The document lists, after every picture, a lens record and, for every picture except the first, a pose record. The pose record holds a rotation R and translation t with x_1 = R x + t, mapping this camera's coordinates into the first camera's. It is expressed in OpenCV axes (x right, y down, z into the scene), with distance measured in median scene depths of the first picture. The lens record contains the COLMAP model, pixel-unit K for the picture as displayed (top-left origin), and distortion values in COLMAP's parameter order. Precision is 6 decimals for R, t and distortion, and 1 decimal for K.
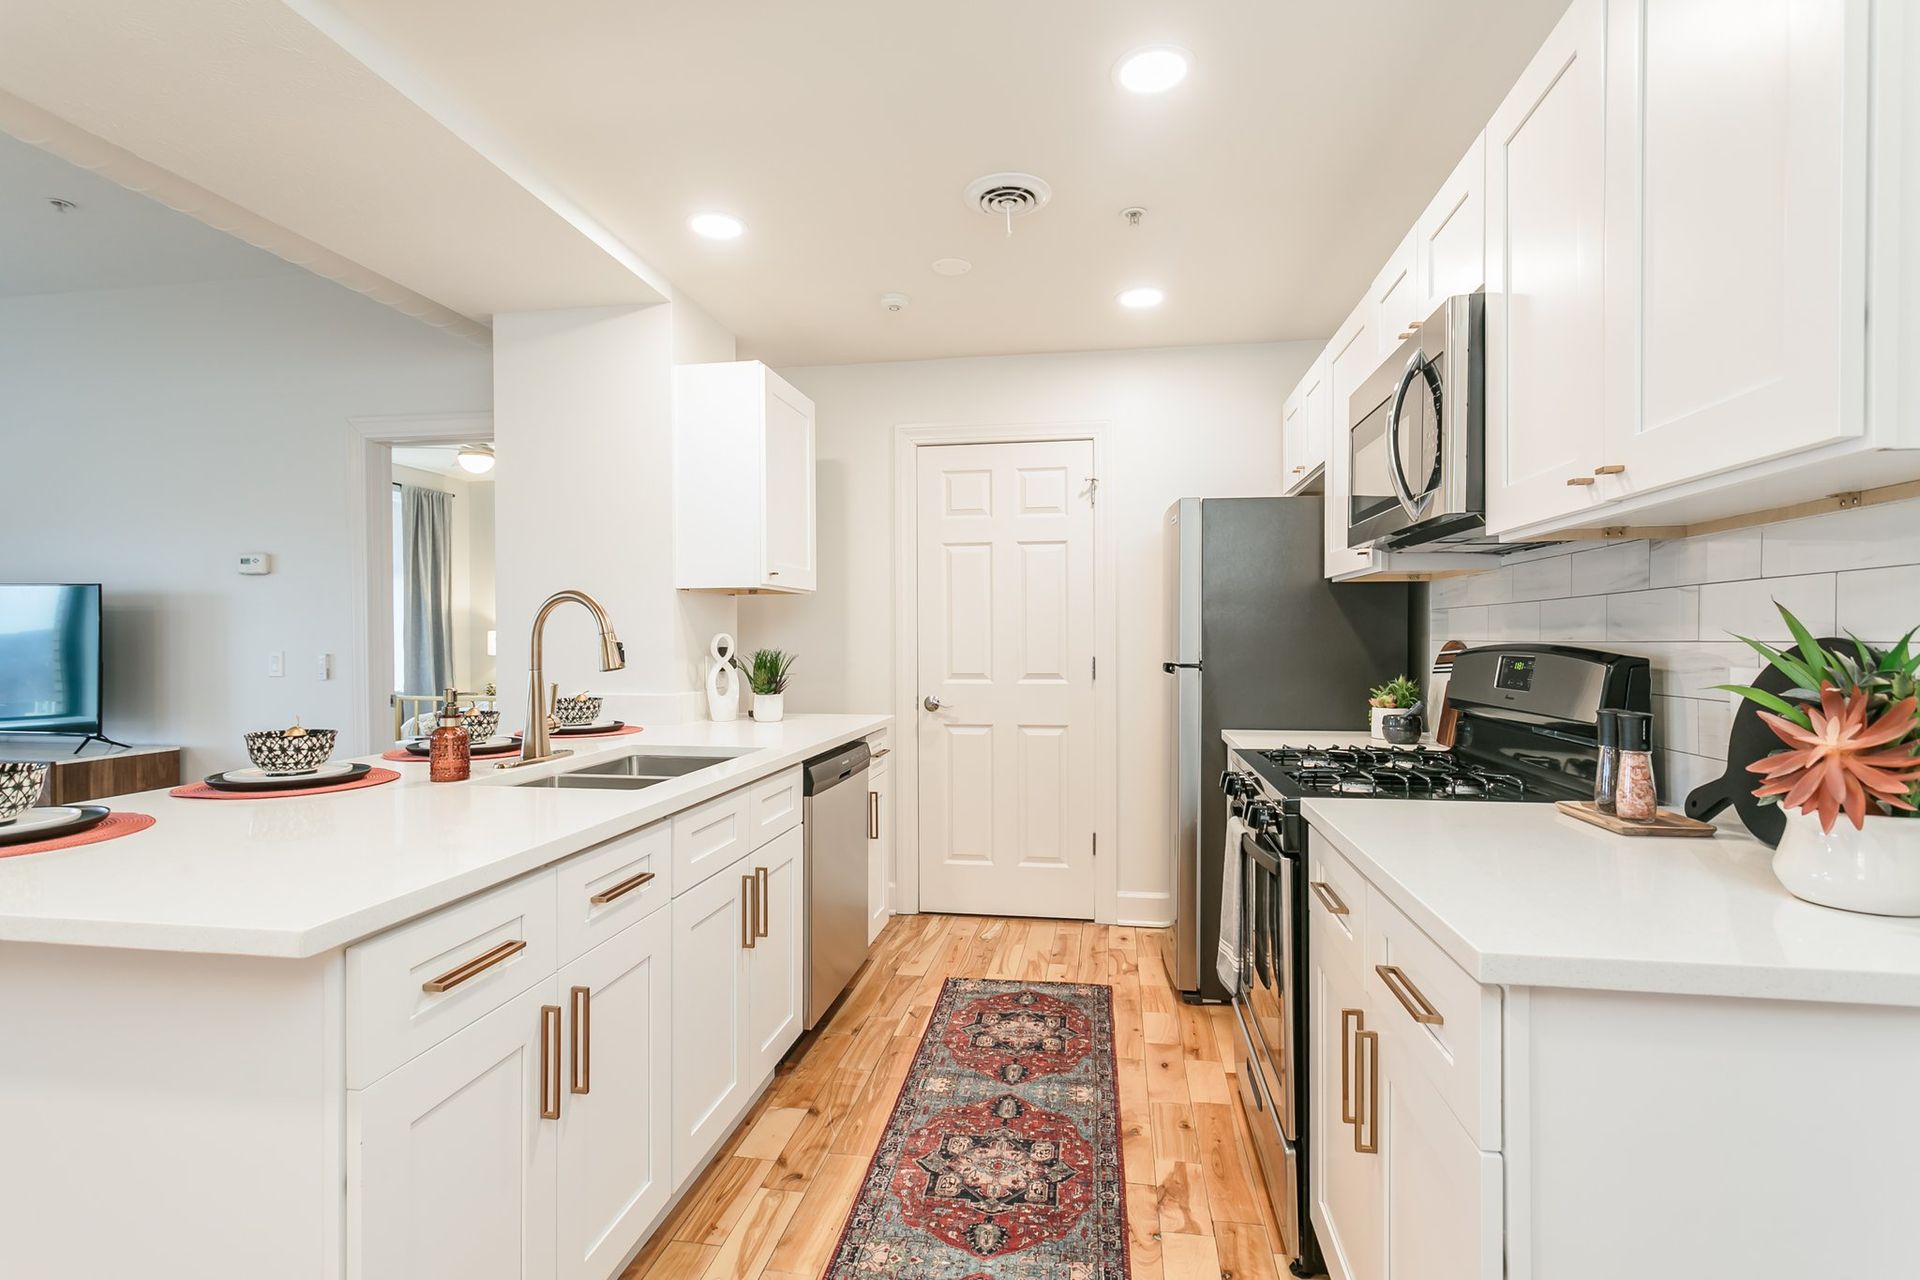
lens RADIAL K [[929.2, 0, 972.6], [0, 929.2, 641.2], [0, 0, 1]] dist [-0.005079, 0.002011]
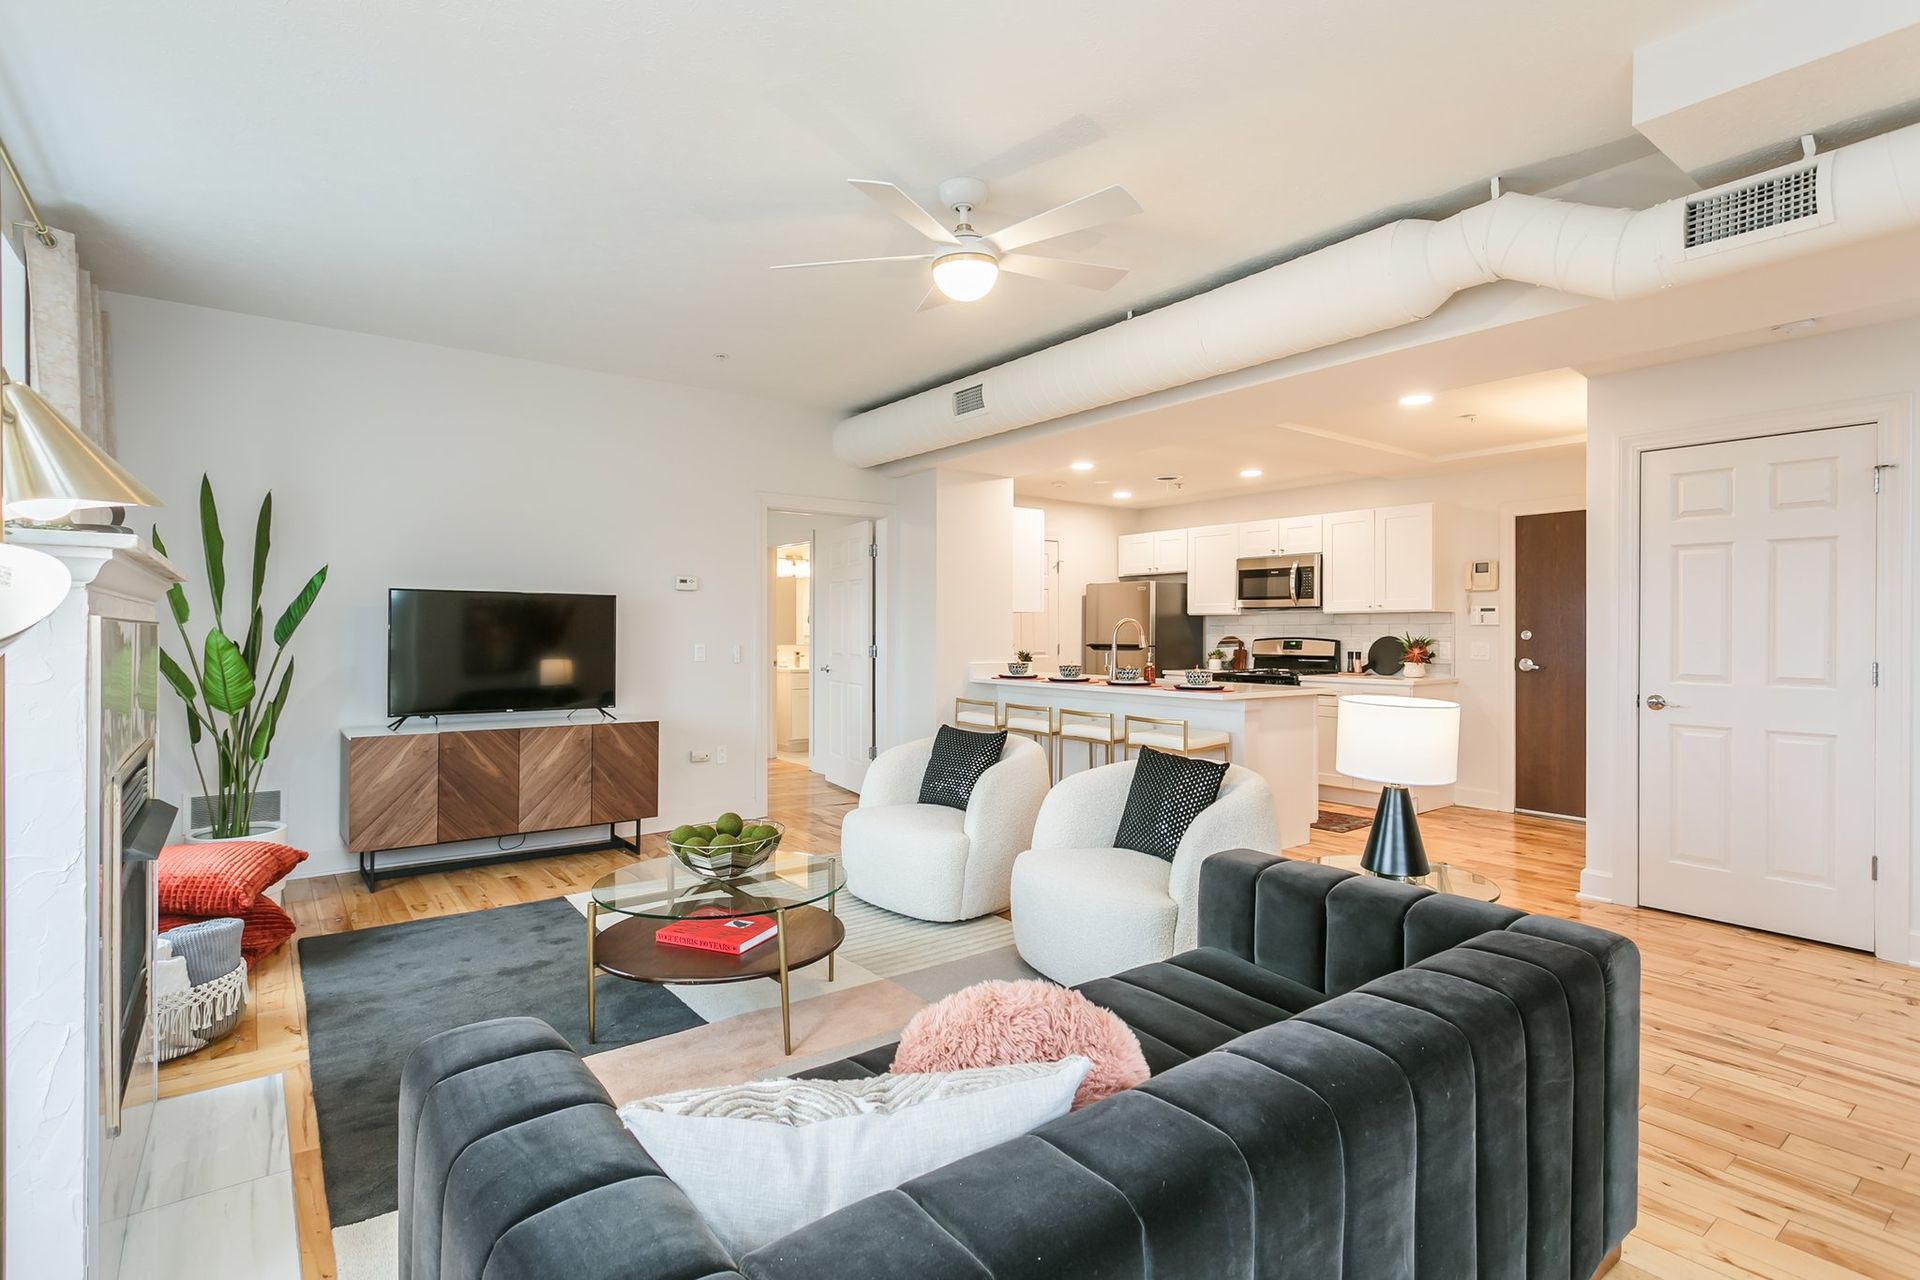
lens RADIAL K [[929.2, 0, 969.4], [0, 929.2, 626.1], [0, 0, 1]] dist [-0.005079, 0.002011]
pose [[0.687801, 0.006220, 0.725873, -2.787149], [0.000397, 0.999960, -0.008944, -0.008909], [-0.725900, 0.006440, 0.687771, -0.569205]]
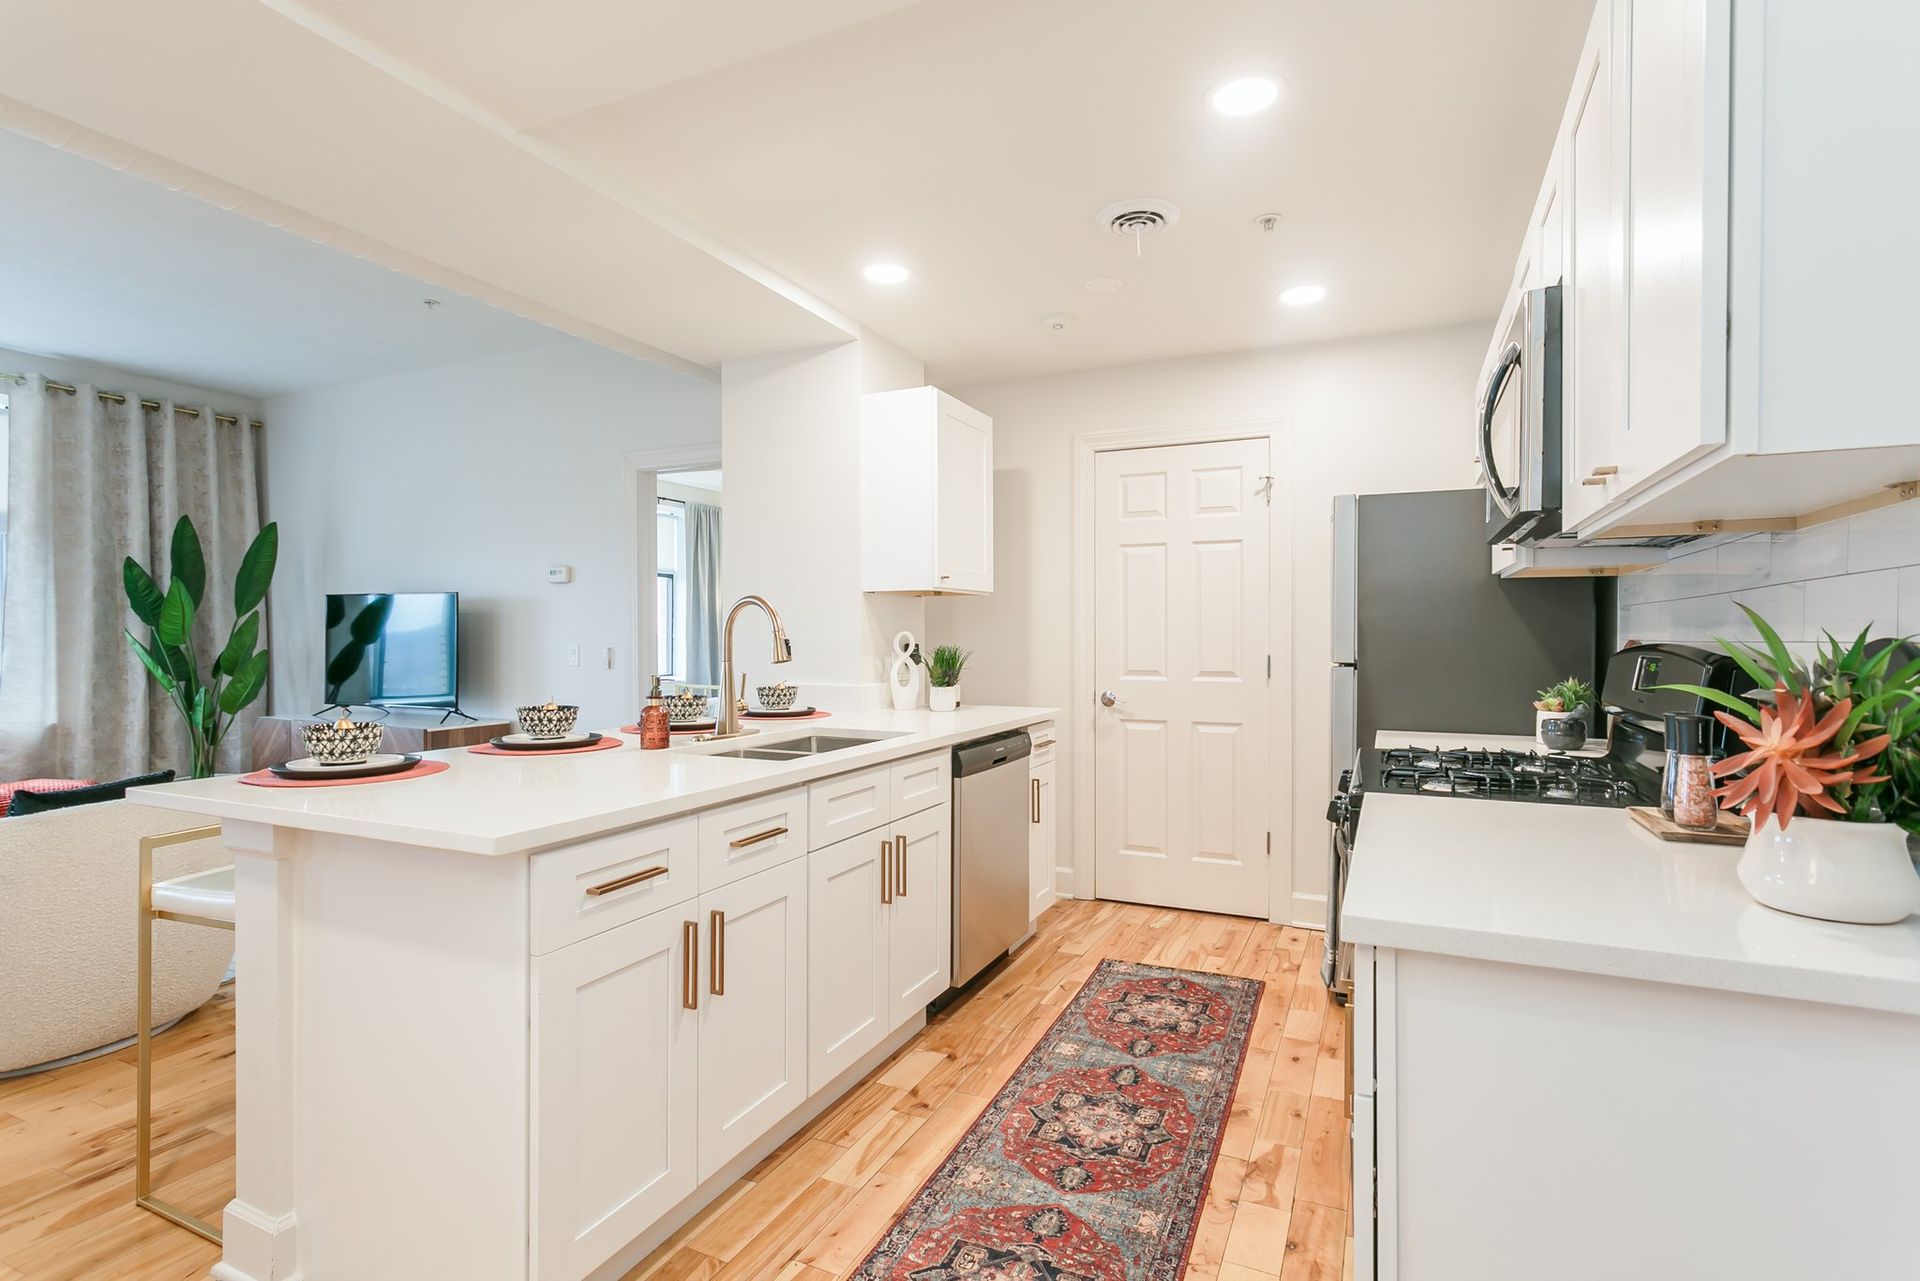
lens RADIAL K [[929.2, 0, 972.0], [0, 929.2, 639.3], [0, 0, 1]] dist [-0.005079, 0.002011]
pose [[0.963192, 0.003669, -0.268789, 0.164105], [-0.003686, 0.999993, 0.000439, 0.000367], [0.268788, 0.000568, 0.963199, -0.083388]]
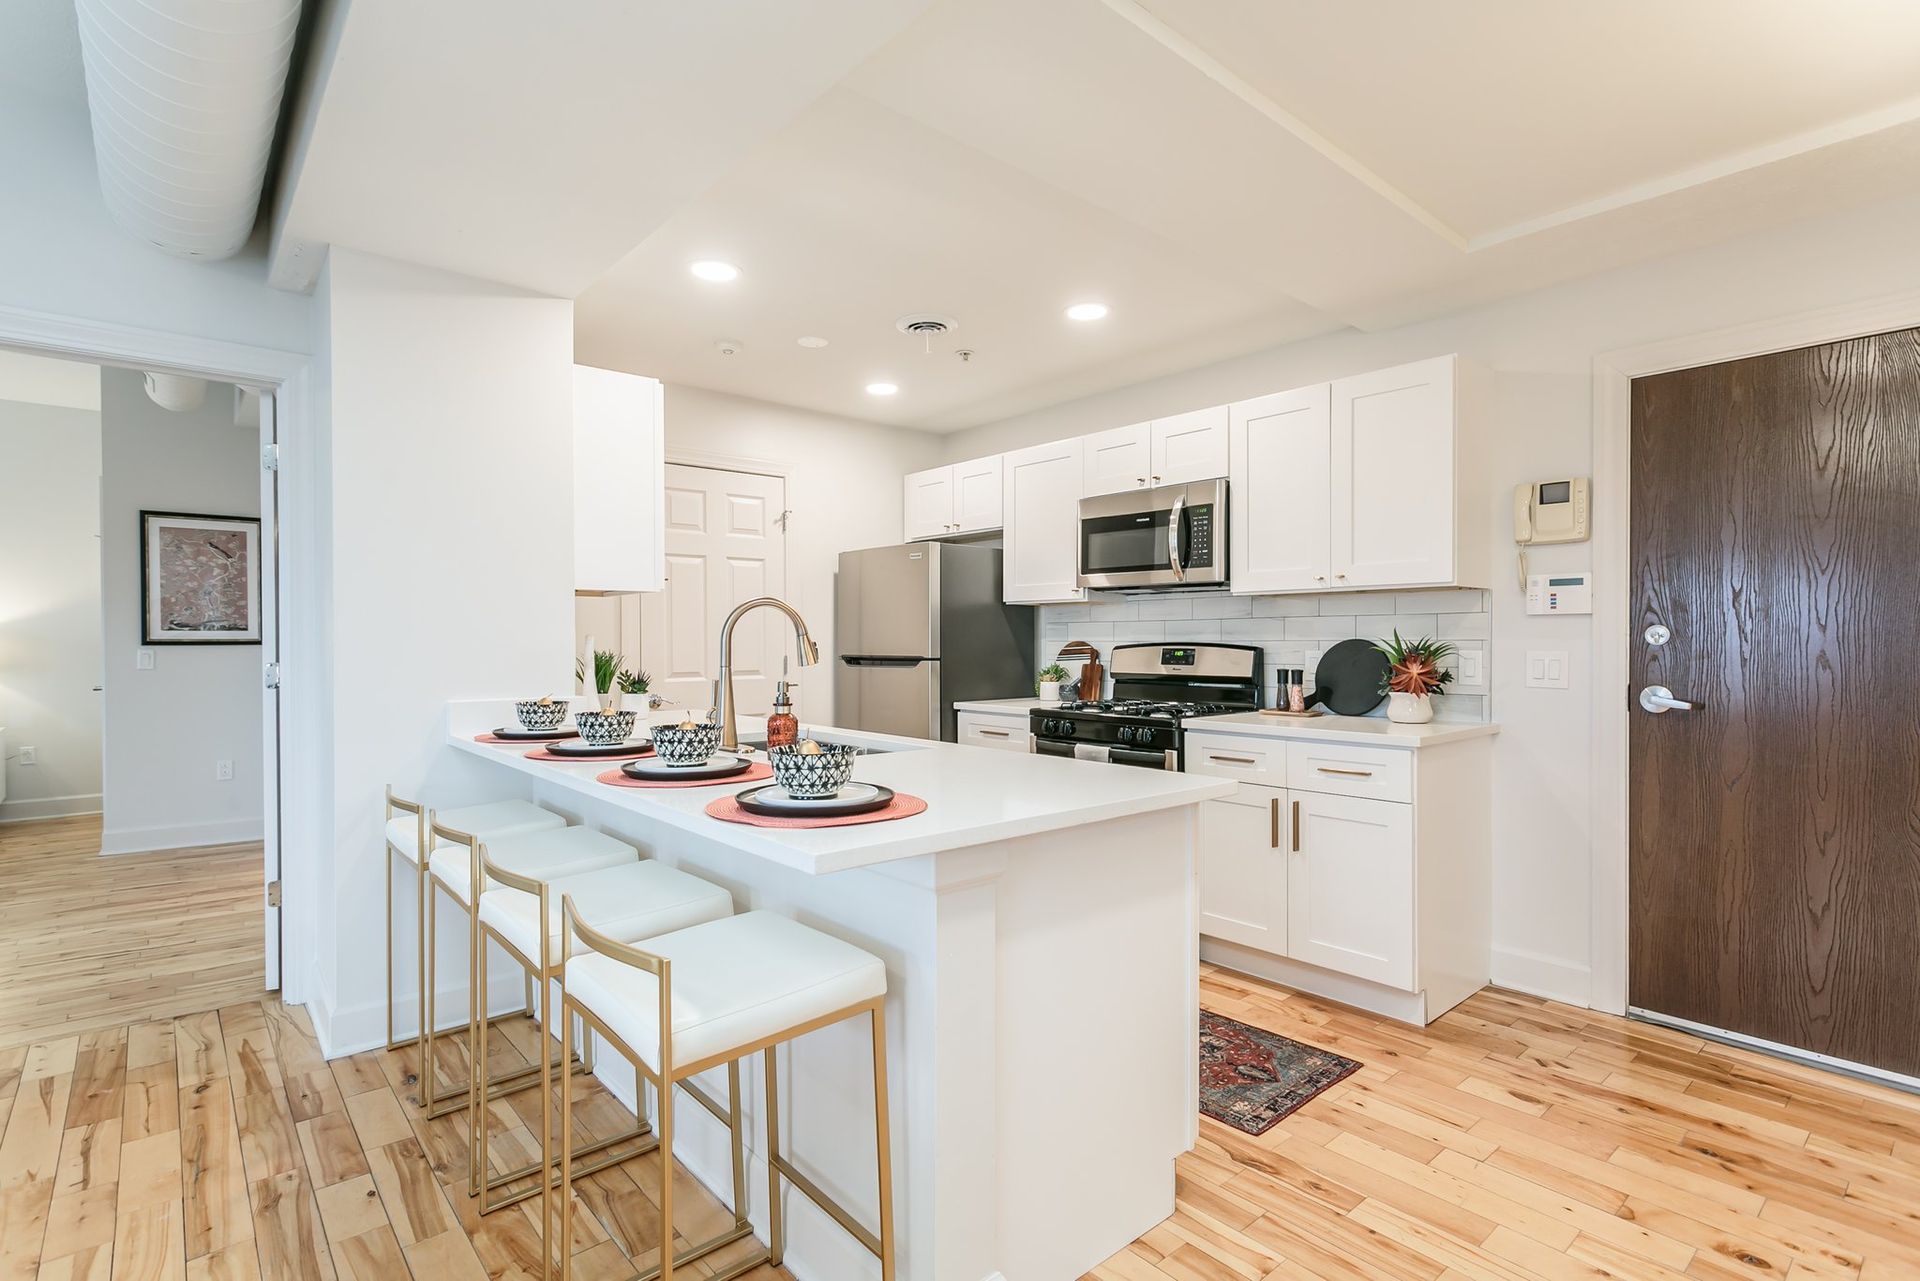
lens RADIAL K [[929.2, 0, 963.9], [0, 929.2, 644.5], [0, 0, 1]] dist [-0.005079, 0.002011]
pose [[0.647828, -0.003062, 0.761780, -1.162632], [0.003353, 0.999994, 0.001168, 0.002937], [-0.761779, 0.001798, 0.647834, 0.049265]]
